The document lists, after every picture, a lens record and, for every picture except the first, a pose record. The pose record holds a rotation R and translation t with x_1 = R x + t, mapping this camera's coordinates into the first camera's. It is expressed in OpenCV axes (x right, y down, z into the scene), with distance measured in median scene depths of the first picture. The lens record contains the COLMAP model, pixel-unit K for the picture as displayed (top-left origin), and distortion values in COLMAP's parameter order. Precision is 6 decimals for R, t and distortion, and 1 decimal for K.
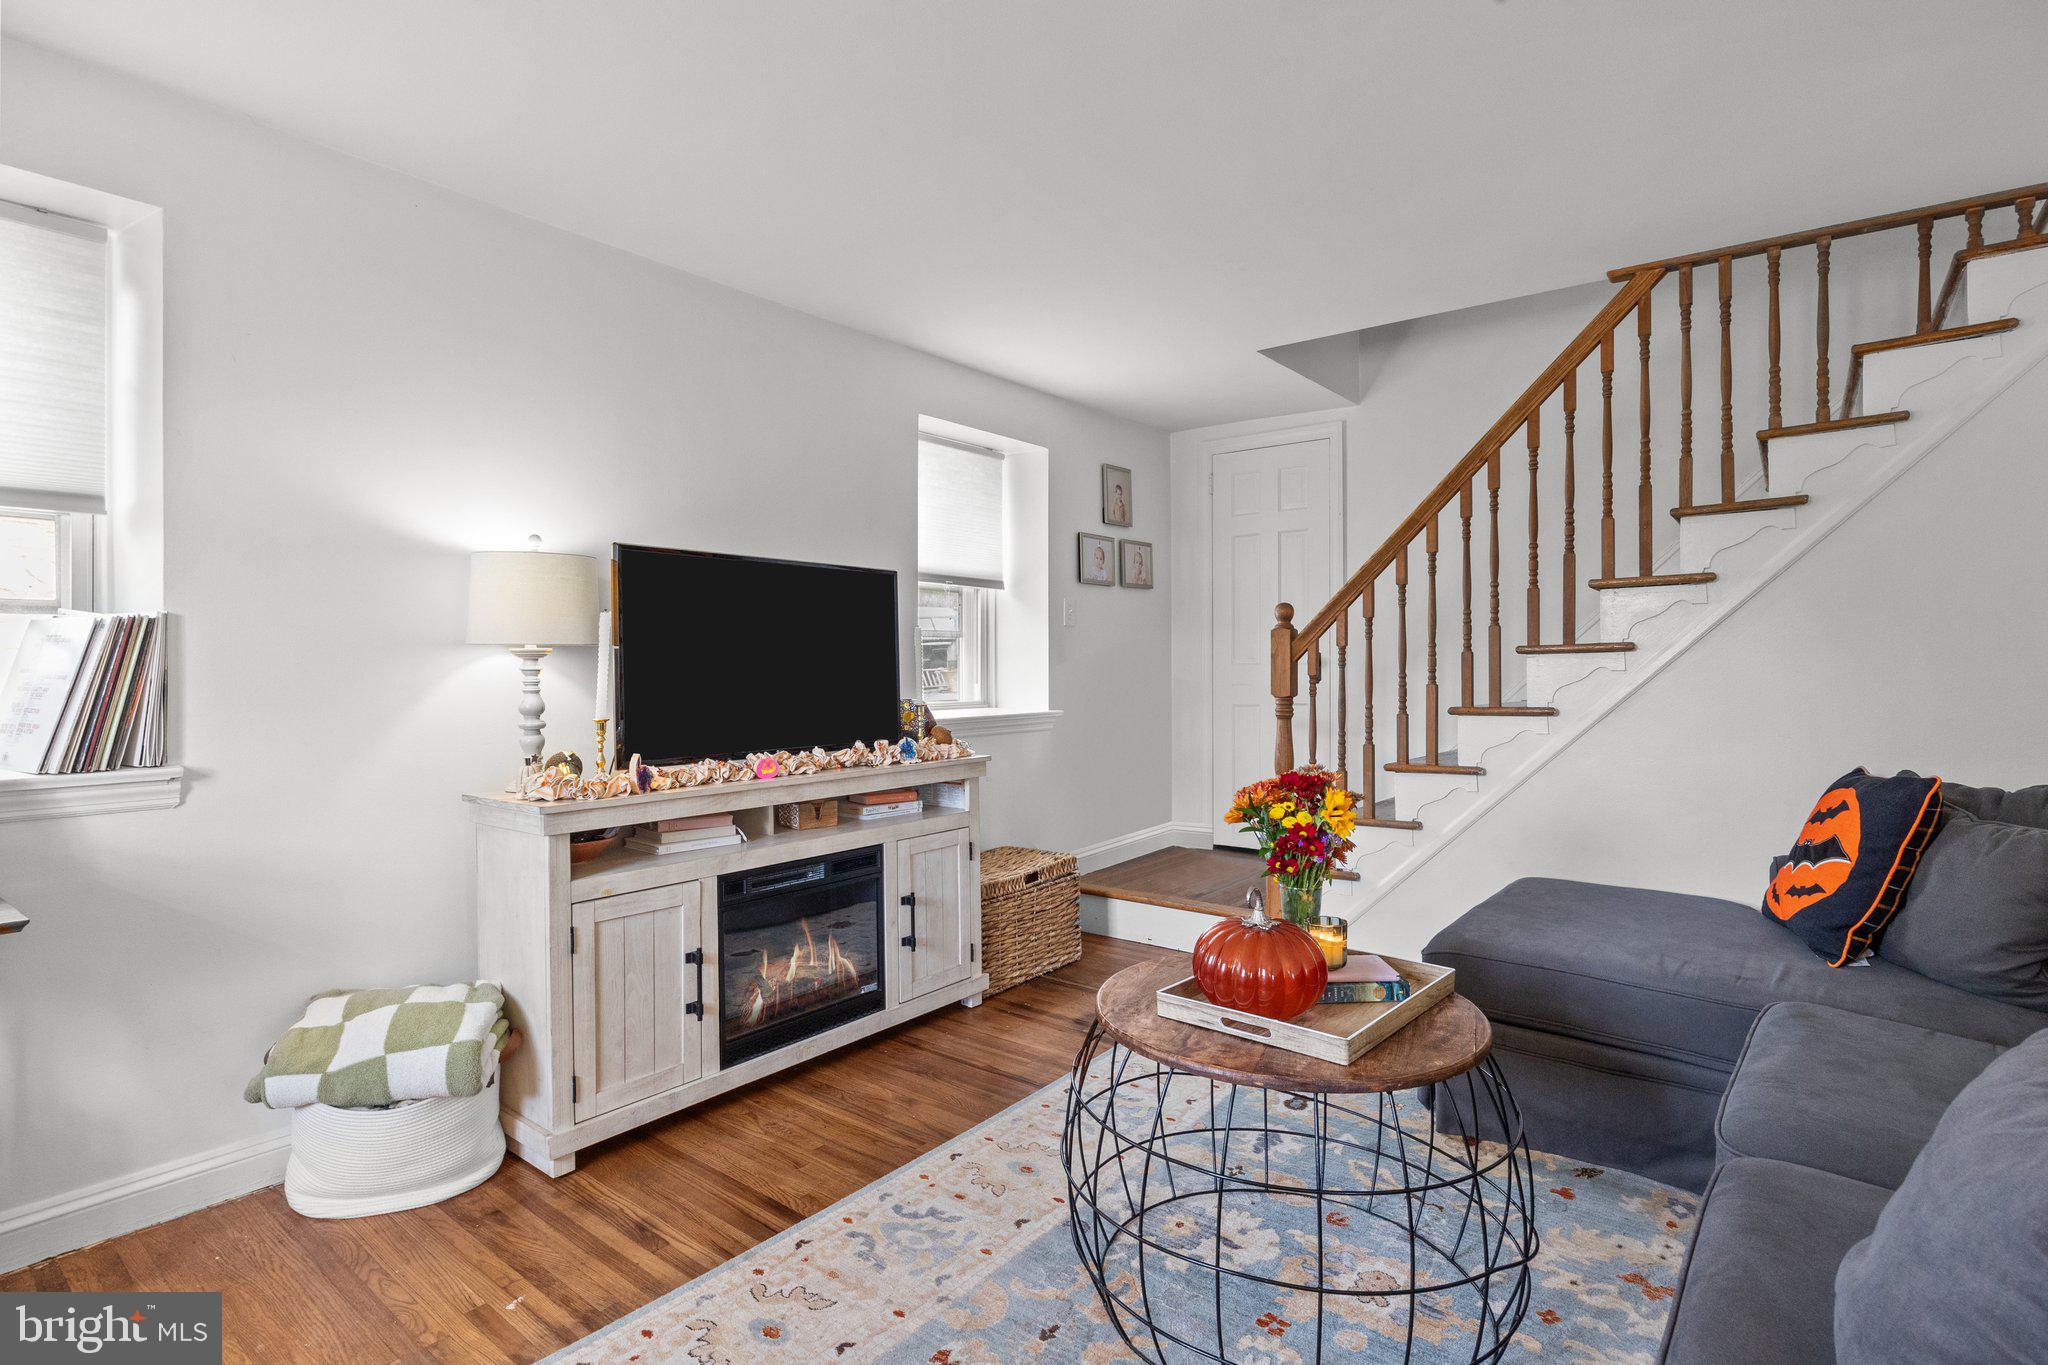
lens RADIAL K [[1005.0, 0, 1017.4], [0, 1005.0, 672.4], [0, 0, 1]] dist [-0.011452, 0.000349]
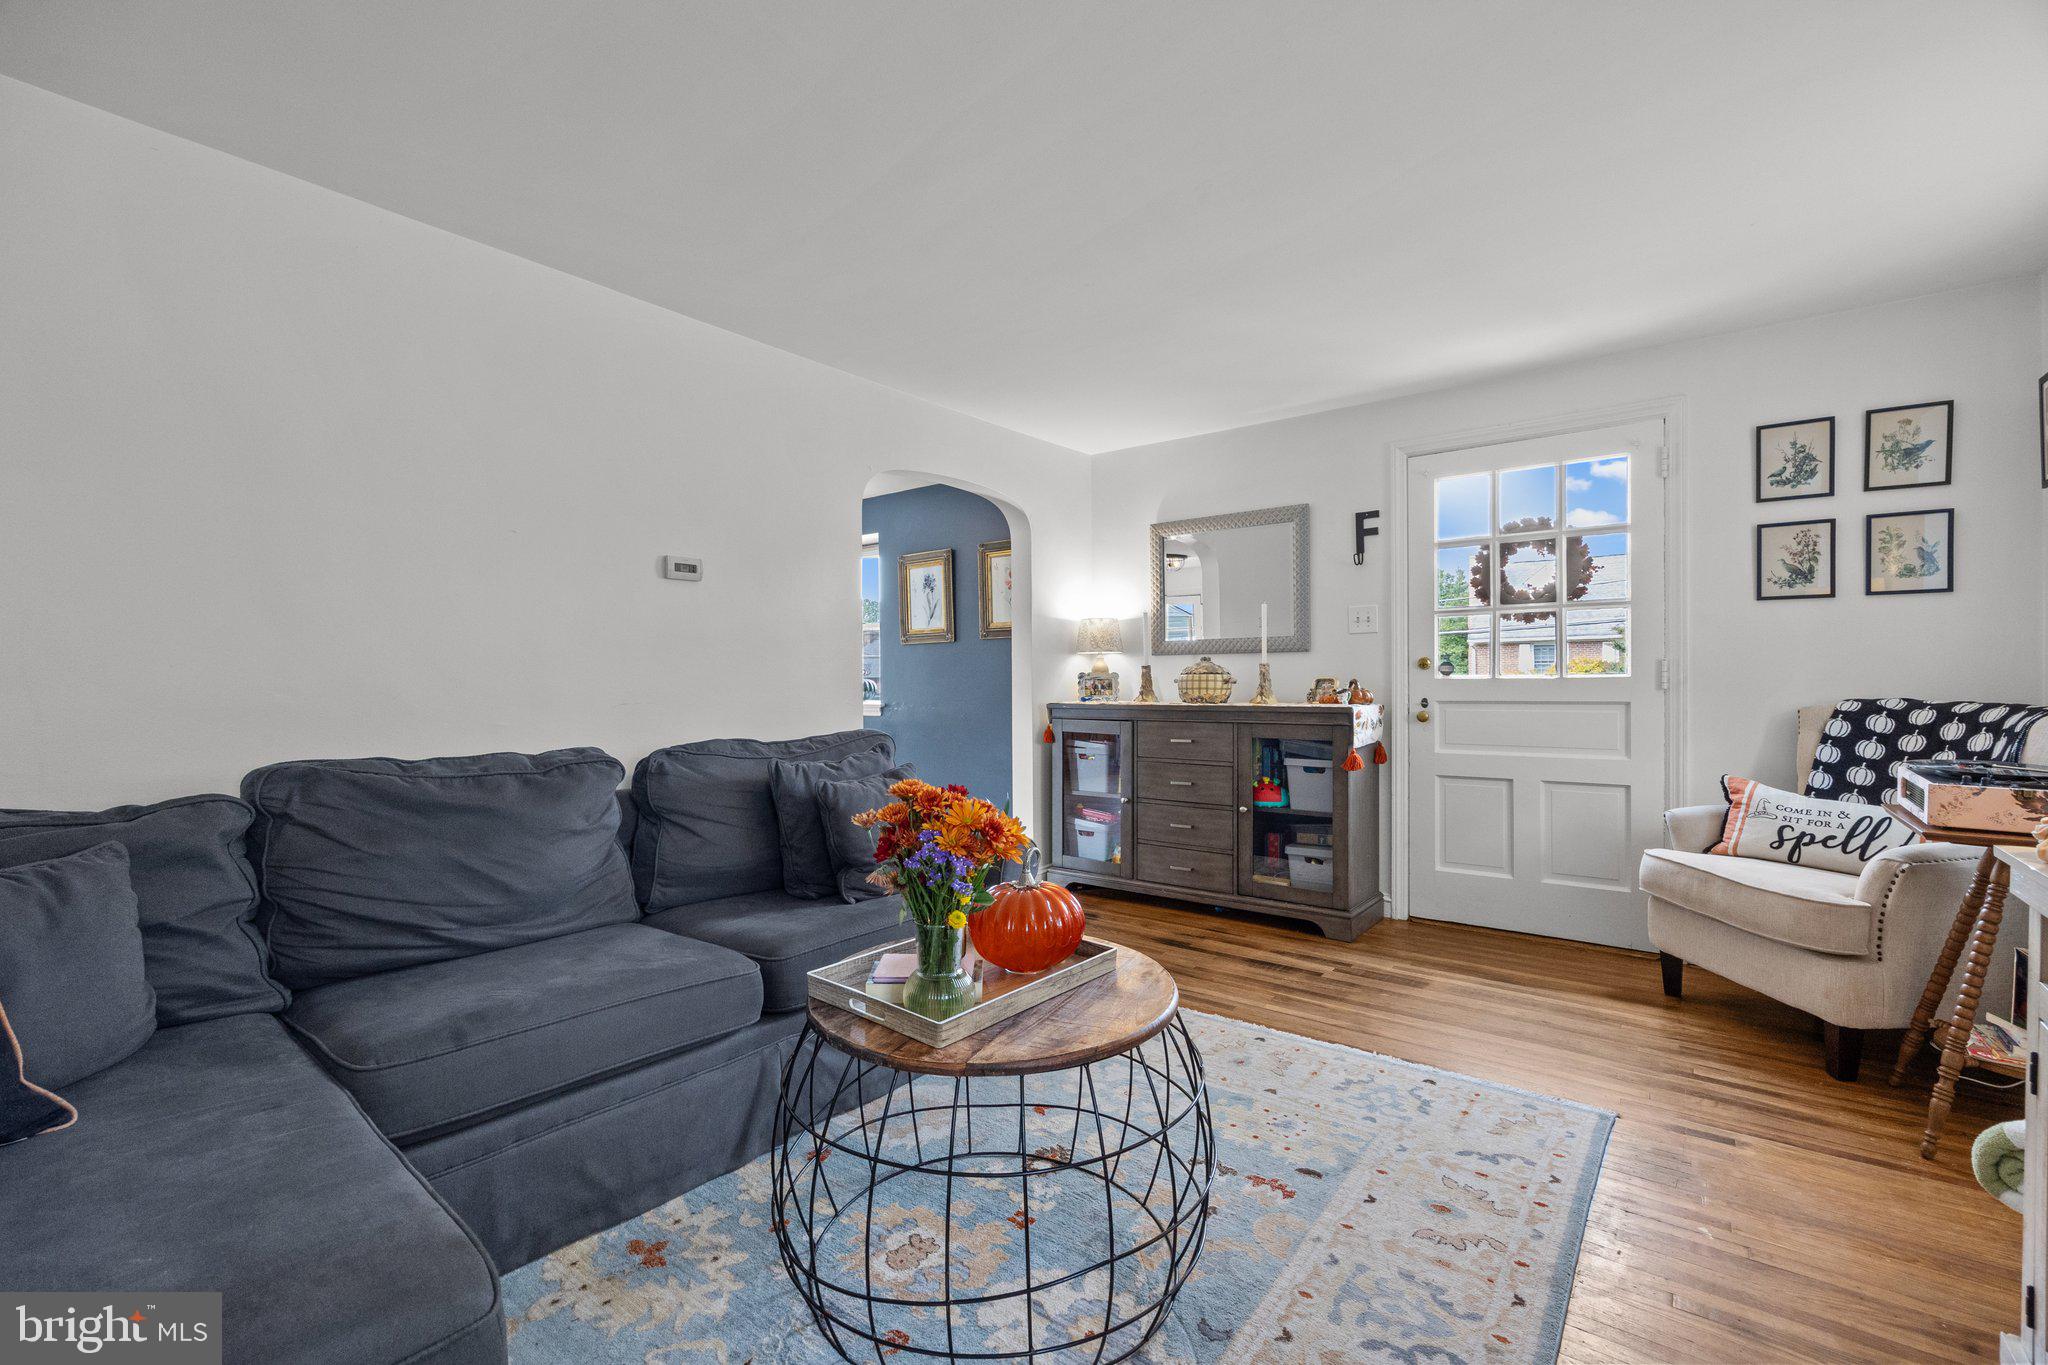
lens RADIAL K [[884.0, 0, 1031.5], [0, 884.0, 682.6], [0, 0, 1]] dist [0.000183, 0.000070]
pose [[-0.999643, 0.011765, -0.023988, 0.163911], [0.011400, 0.999818, 0.015292, 0.004205], [0.024164, 0.015014, -0.999595, 1.267975]]
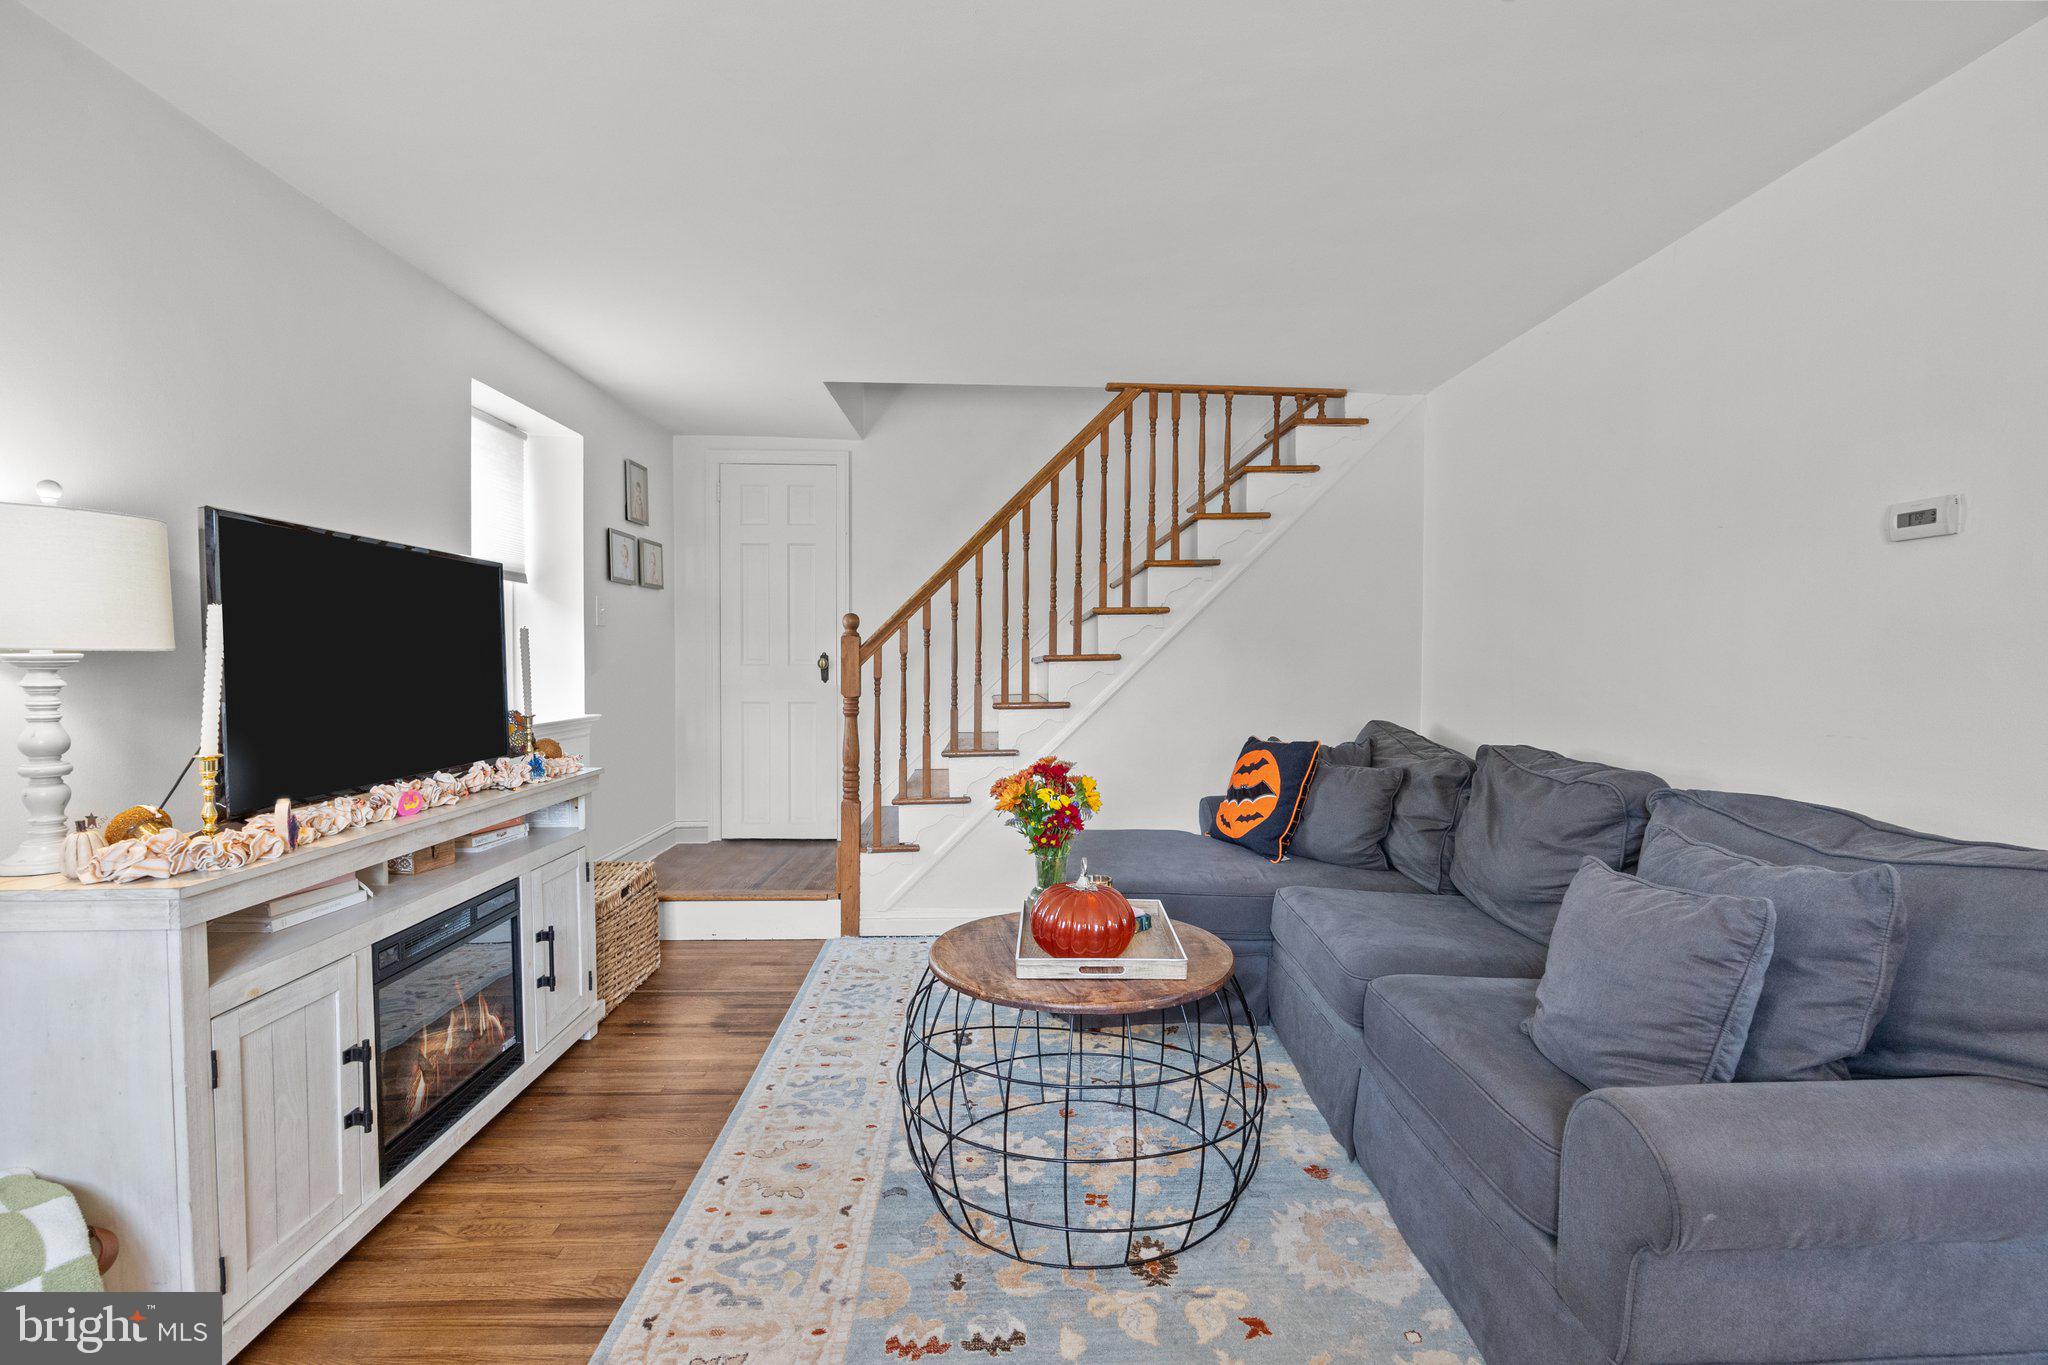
lens RADIAL K [[925.7, 0, 1032.4], [0, 925.7, 684.4], [0, 0, 1]] dist [-0.010678, 0.001833]
pose [[0.758304, -0.012782, 0.651776, -0.350045], [-0.001469, 0.999772, 0.021316, -0.016370], [-0.651900, -0.017122, 0.758112, 0.111684]]
